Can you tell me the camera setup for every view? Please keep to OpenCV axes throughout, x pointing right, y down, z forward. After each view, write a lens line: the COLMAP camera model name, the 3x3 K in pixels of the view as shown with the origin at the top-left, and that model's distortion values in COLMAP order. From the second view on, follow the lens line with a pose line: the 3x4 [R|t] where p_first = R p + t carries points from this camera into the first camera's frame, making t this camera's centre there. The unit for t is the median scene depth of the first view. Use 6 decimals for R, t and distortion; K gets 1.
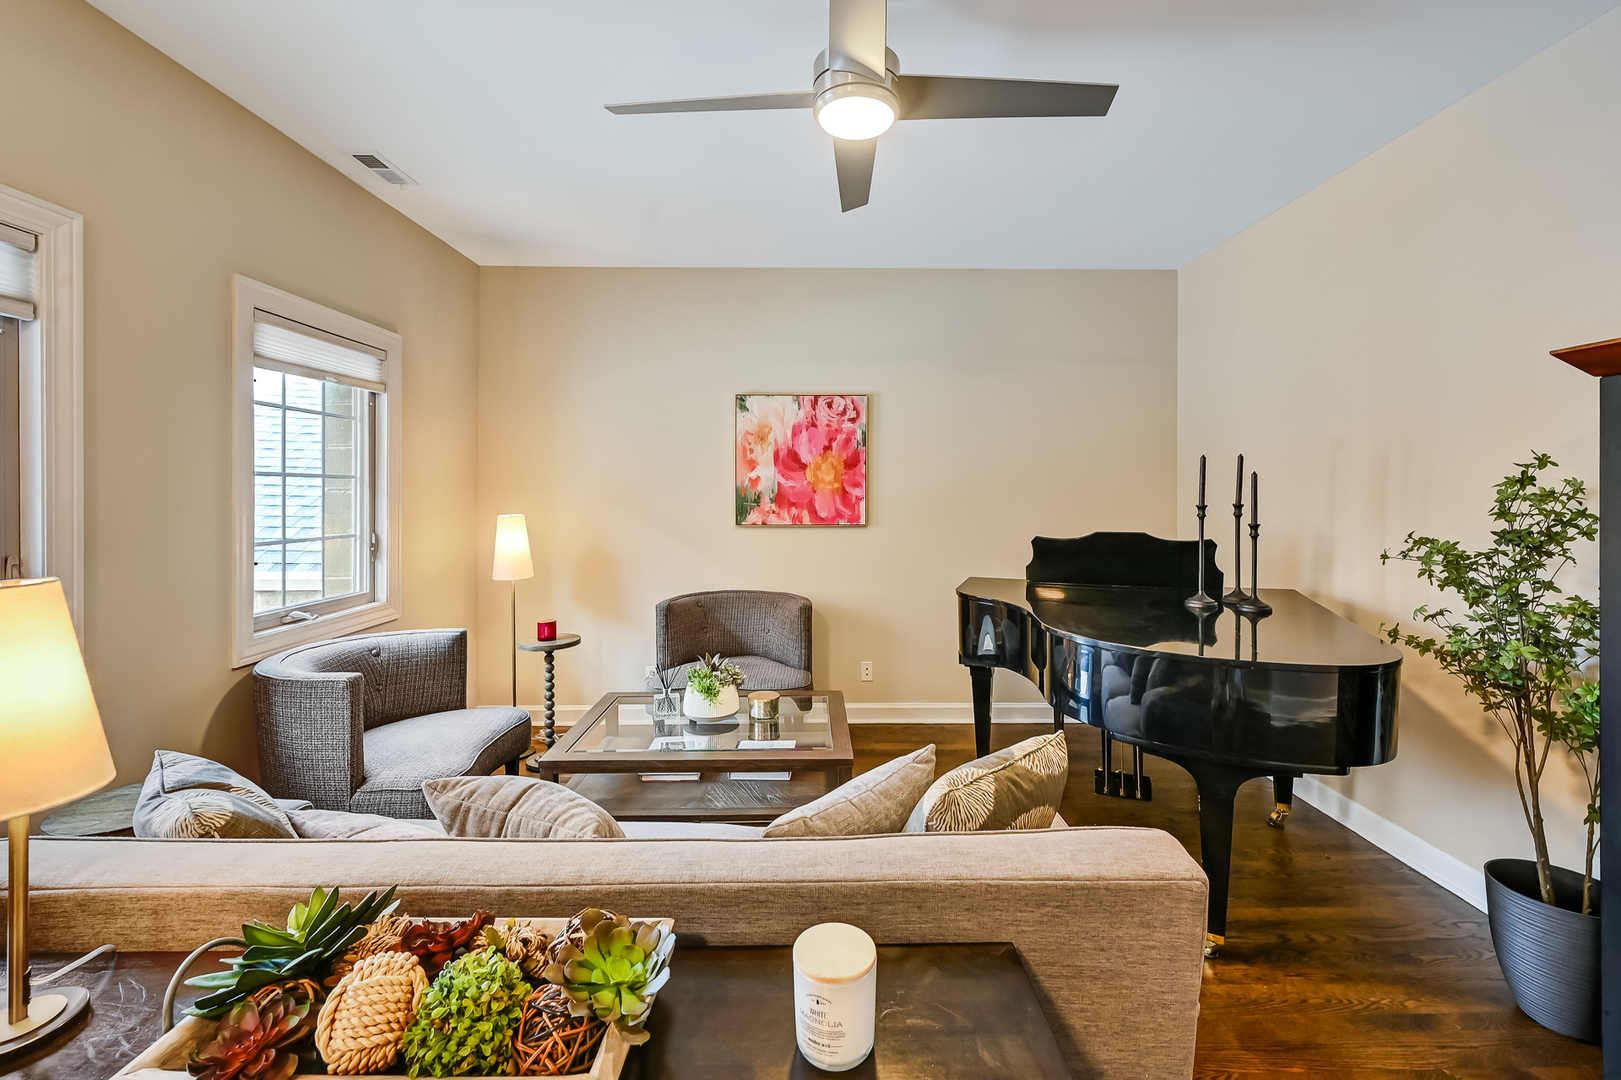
lens RADIAL K [[731.5, 0, 810.9], [0, 731.5, 528.0], [0, 0, 1]] dist [-0.000513, -0.000082]
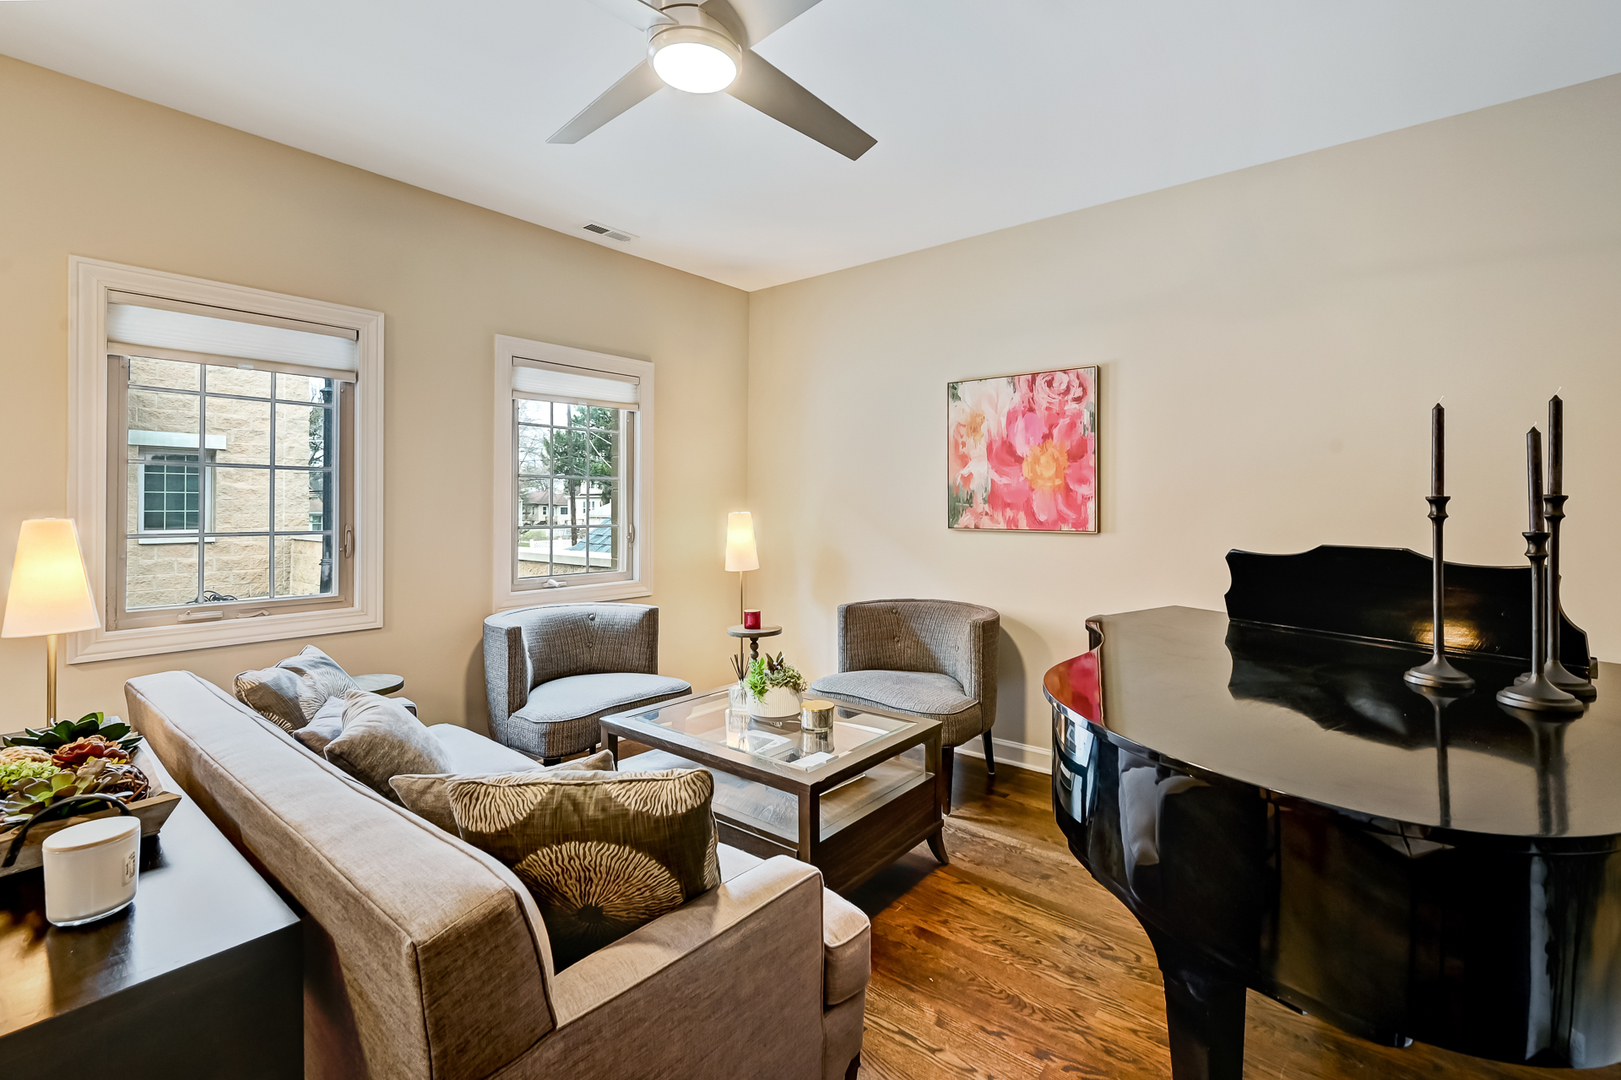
lens RADIAL K [[758.7, 0, 810.5], [0, 758.7, 540.0], [0, 0, 1]] dist [-0.002489, 0.000979]
pose [[0.746409, 0.032674, -0.664685, 0.394983], [-0.035829, 0.999318, 0.008889, 0.008595], [0.664523, 0.017180, 0.747071, 0.192011]]
